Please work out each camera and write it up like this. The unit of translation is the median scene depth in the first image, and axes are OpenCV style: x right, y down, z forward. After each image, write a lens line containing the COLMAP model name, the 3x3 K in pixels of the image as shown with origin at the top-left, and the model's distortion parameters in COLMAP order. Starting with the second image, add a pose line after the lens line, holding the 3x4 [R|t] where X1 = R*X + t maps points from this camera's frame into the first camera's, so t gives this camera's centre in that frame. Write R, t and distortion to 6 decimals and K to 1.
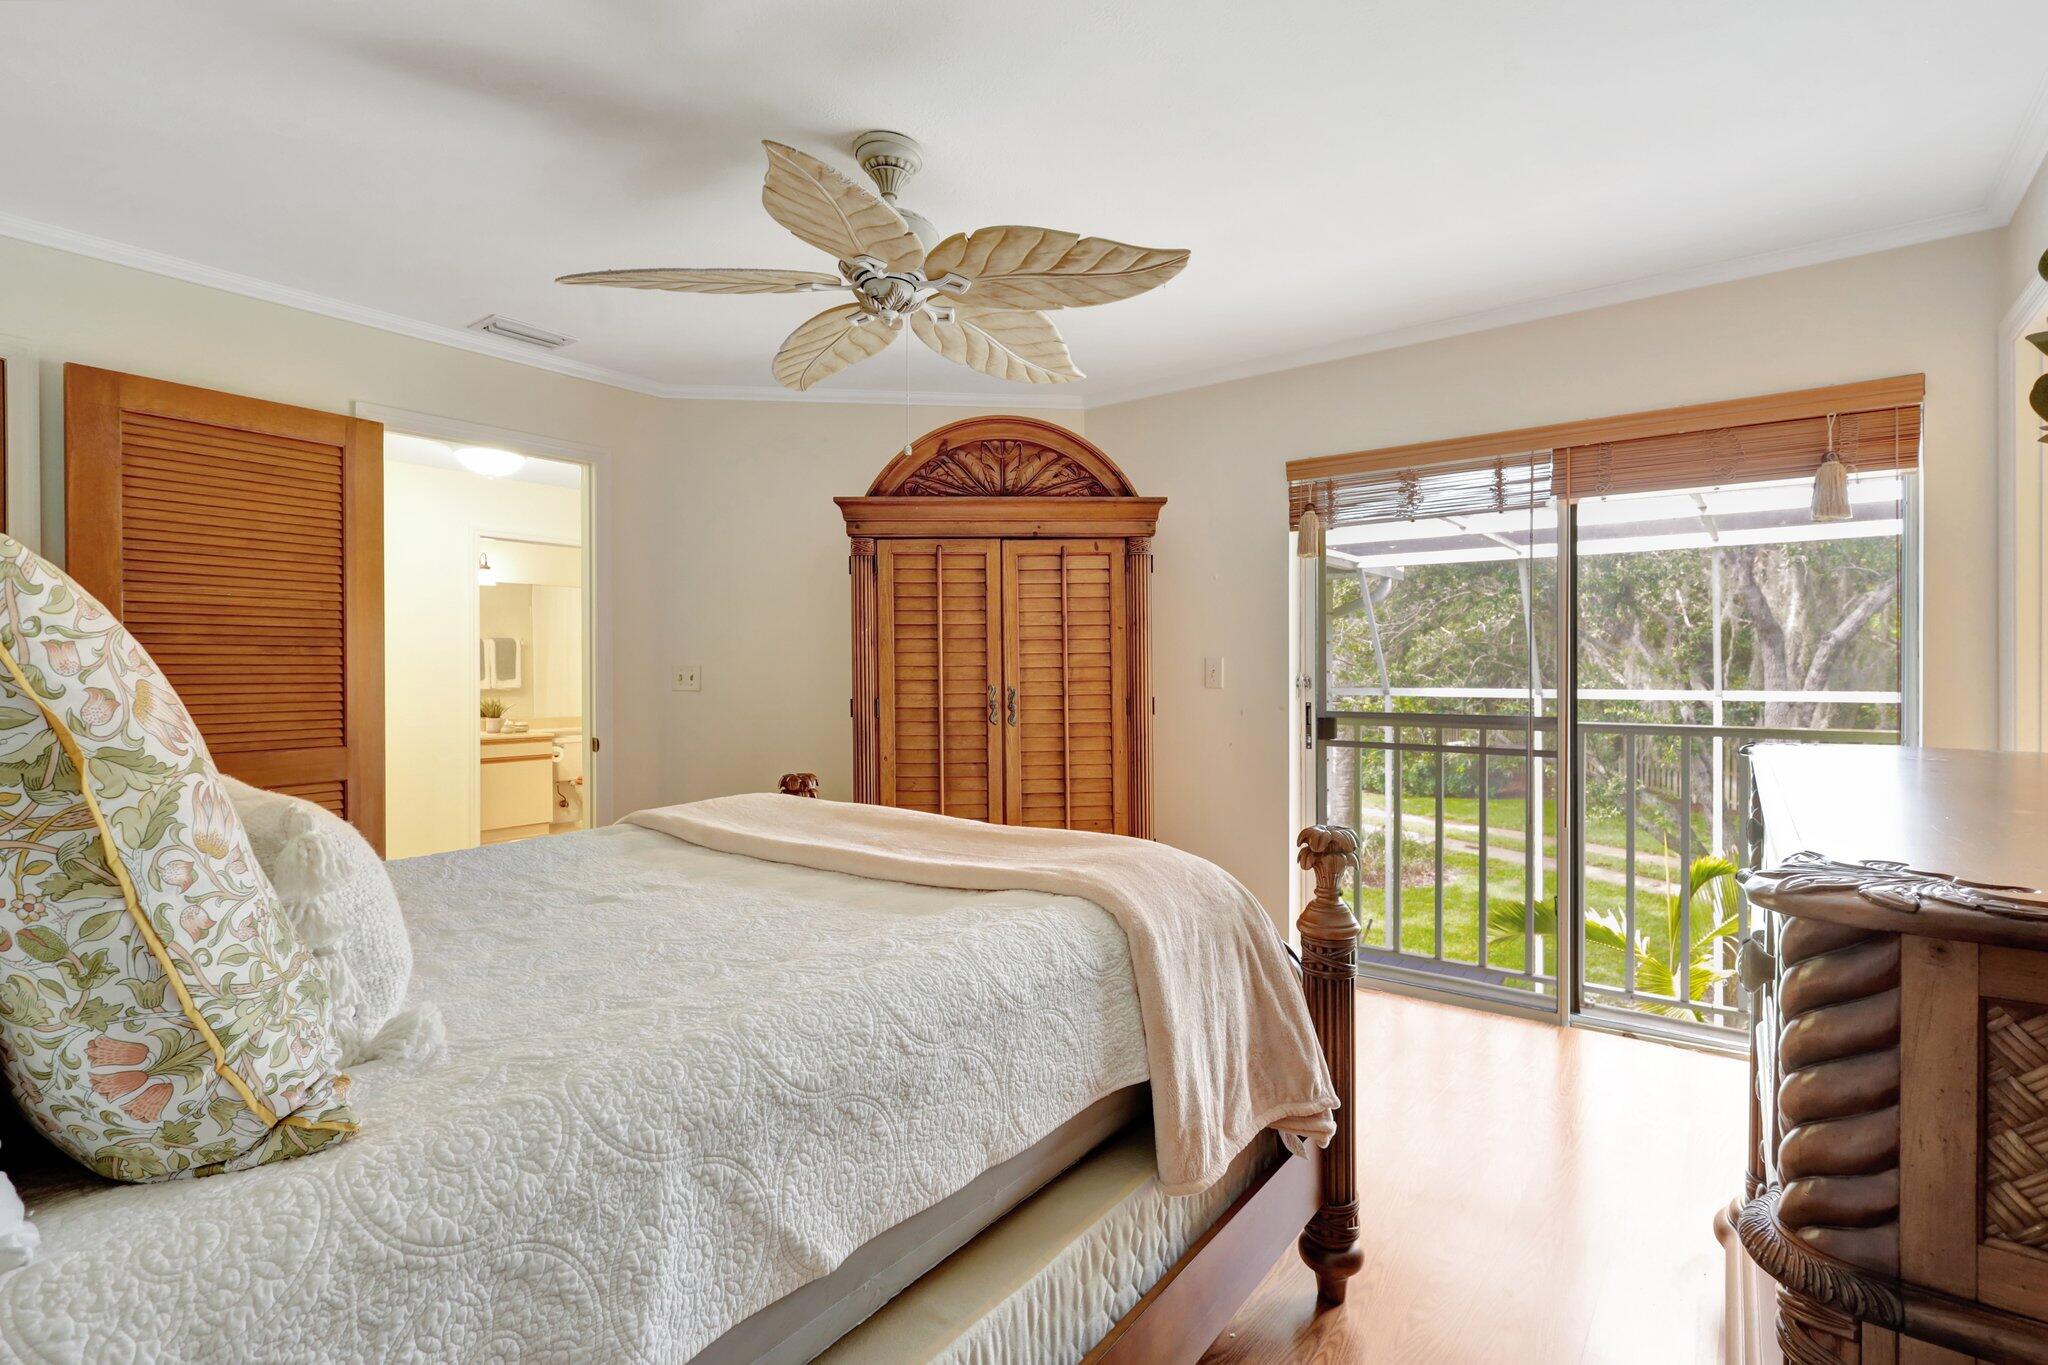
lens RADIAL K [[953.5, 0, 1028.9], [0, 953.5, 676.2], [0, 0, 1]] dist [-0.002847, 0.001617]
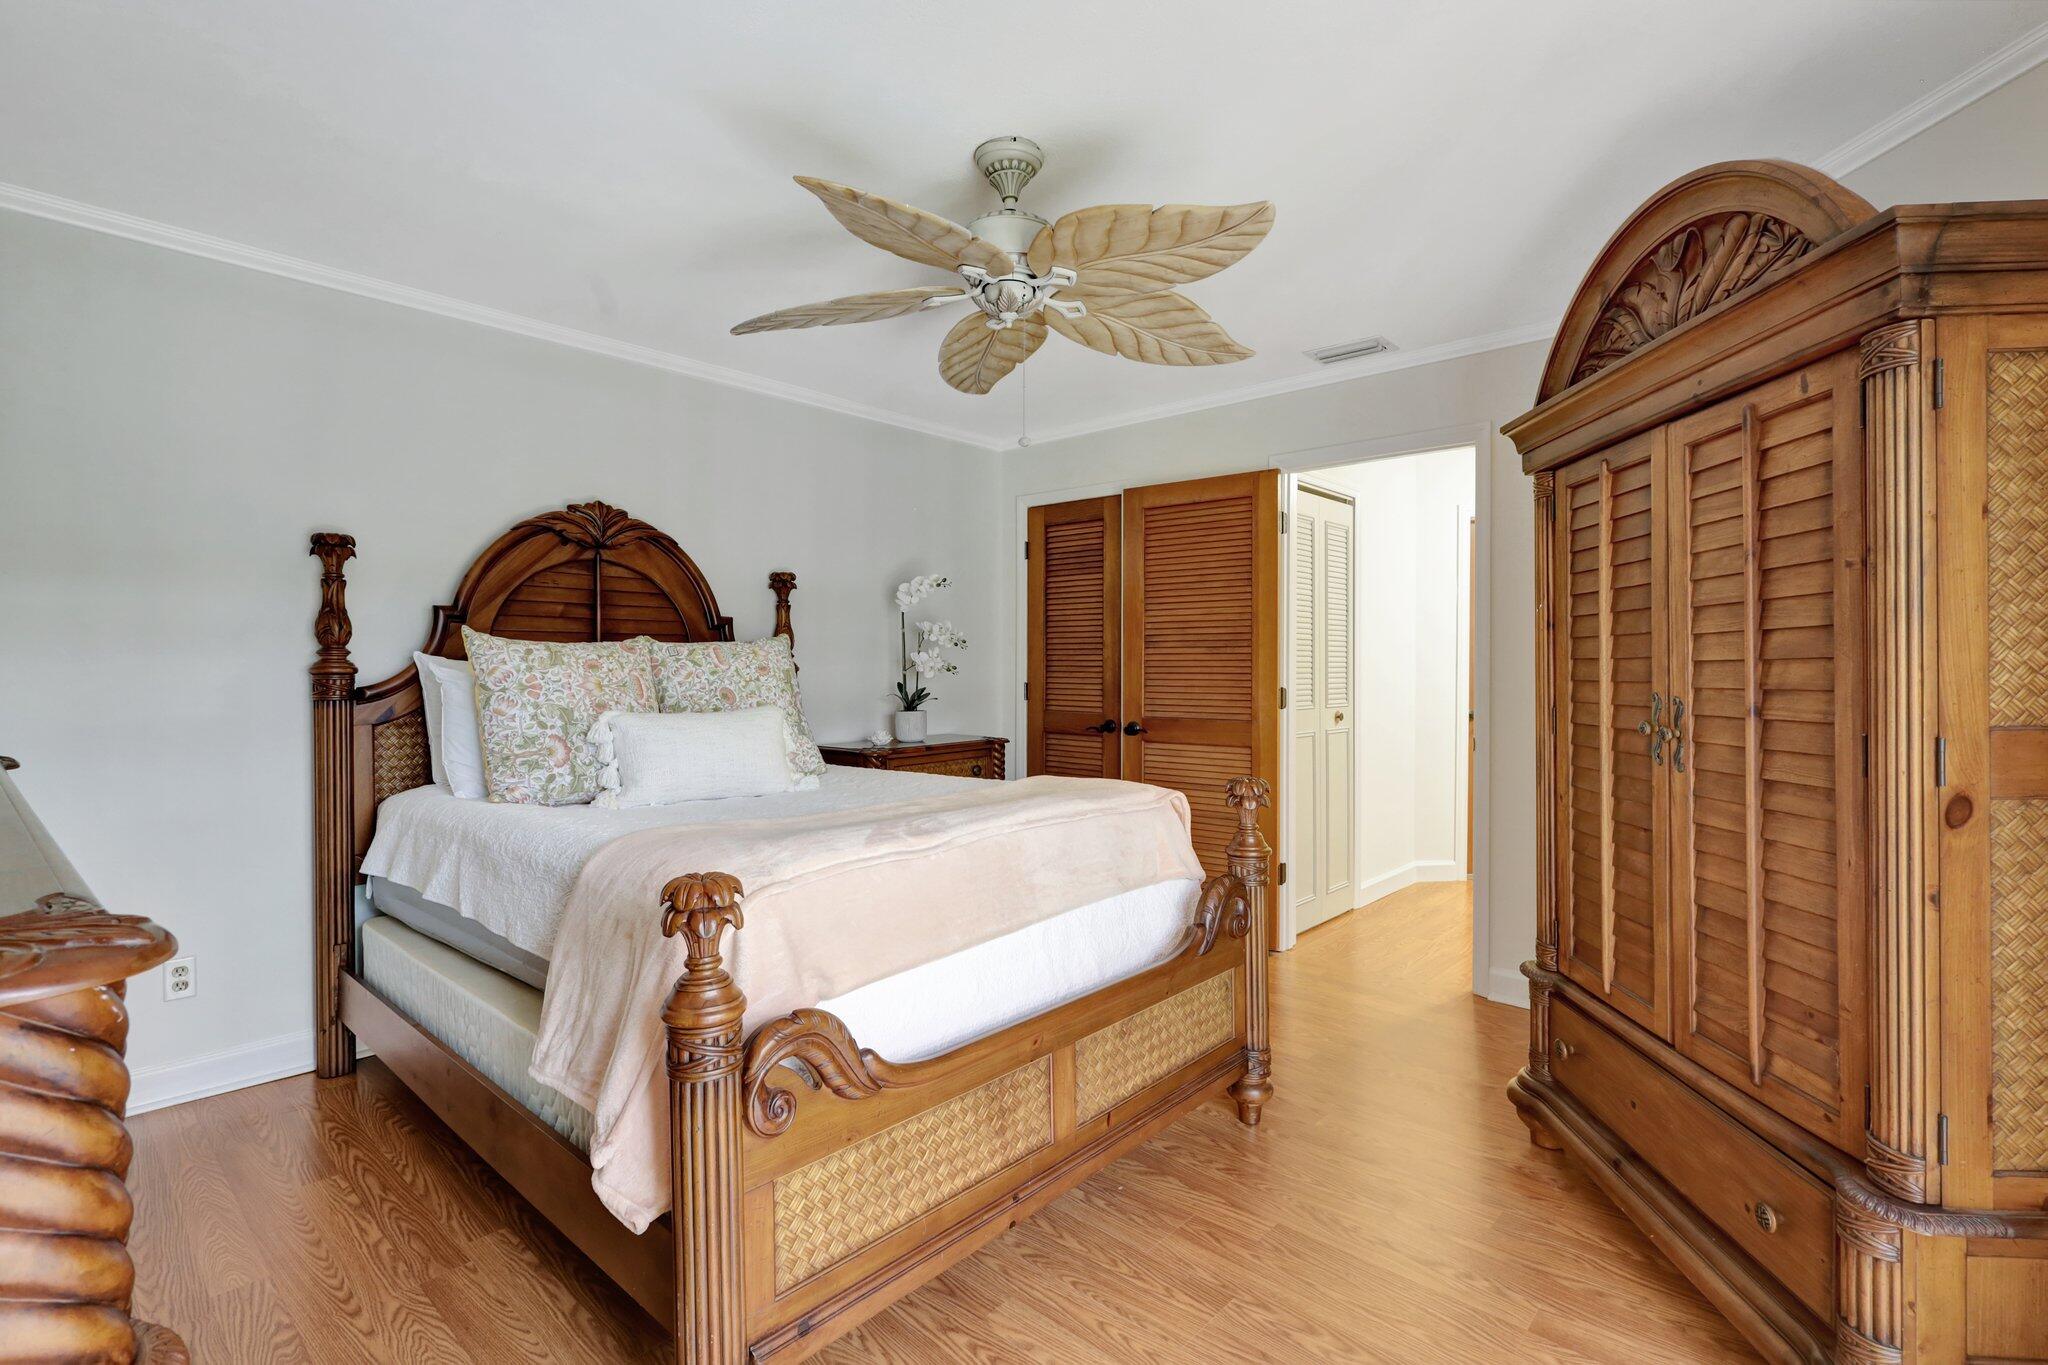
lens RADIAL K [[953.5, 0, 1032.0], [0, 953.5, 673.0], [0, 0, 1]] dist [-0.002847, 0.001617]
pose [[-0.074587, 0.009774, -0.997167, 0.536311], [-0.008573, 0.999909, 0.010442, -0.004863], [0.997178, 0.009328, -0.074497, 0.681302]]
